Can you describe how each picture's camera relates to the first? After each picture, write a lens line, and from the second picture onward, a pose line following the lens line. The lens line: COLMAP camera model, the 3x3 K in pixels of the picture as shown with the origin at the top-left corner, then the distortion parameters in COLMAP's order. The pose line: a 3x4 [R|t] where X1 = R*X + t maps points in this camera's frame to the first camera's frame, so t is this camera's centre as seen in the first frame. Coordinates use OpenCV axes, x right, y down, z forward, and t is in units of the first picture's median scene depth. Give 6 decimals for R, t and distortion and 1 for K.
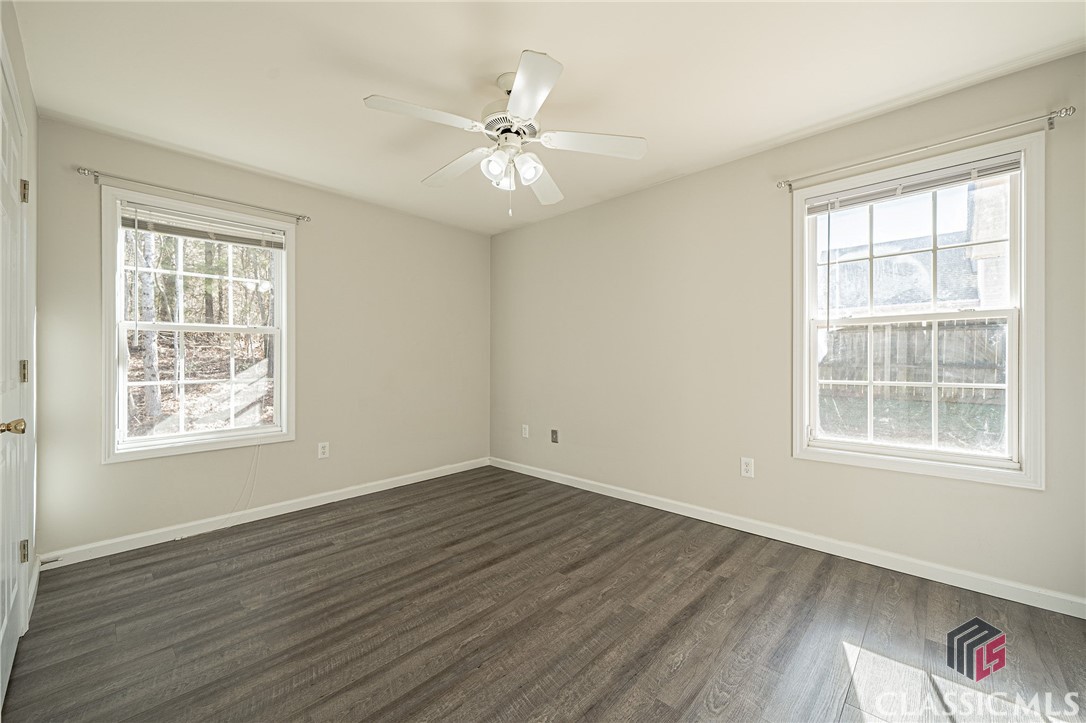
lens RADIAL K [[429.5, 0, 543.0], [0, 429.5, 361.5], [0, 0, 1]] dist [0.000272, -0.000022]
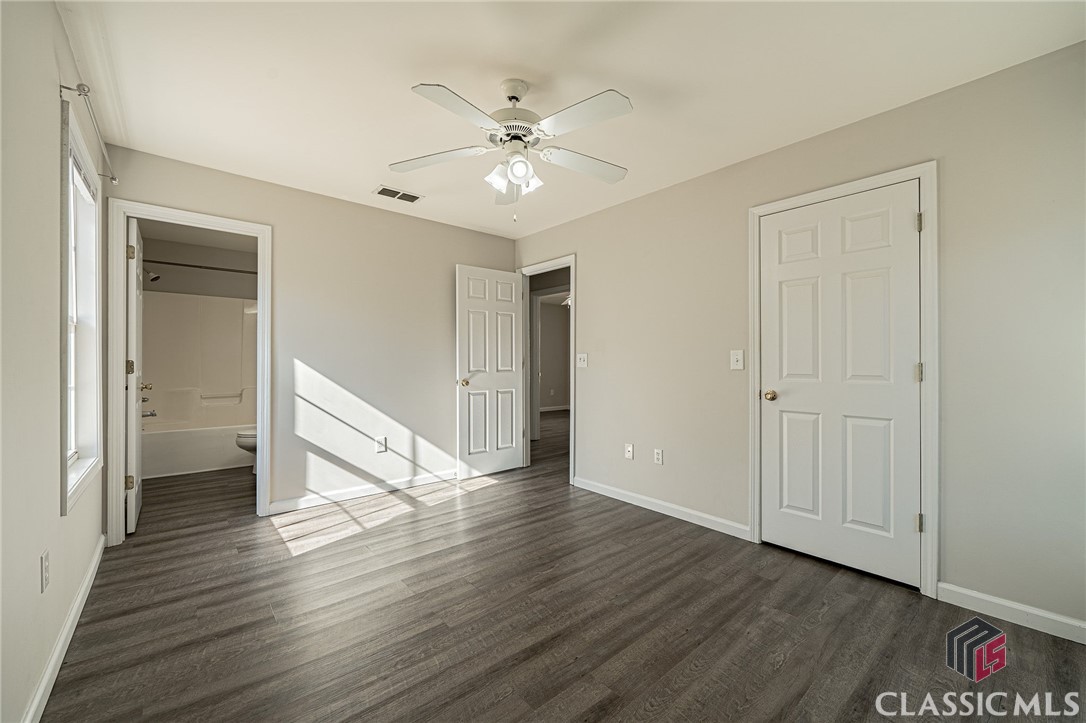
lens RADIAL K [[429.5, 0, 543.0], [0, 429.5, 361.5], [0, 0, 1]] dist [0.000272, -0.000022]
pose [[-0.994748, 0.000744, 0.102351, -0.241726], [0.000846, 0.999999, 0.000954, -0.008396], [-0.102350, 0.001035, -0.994748, 1.949395]]
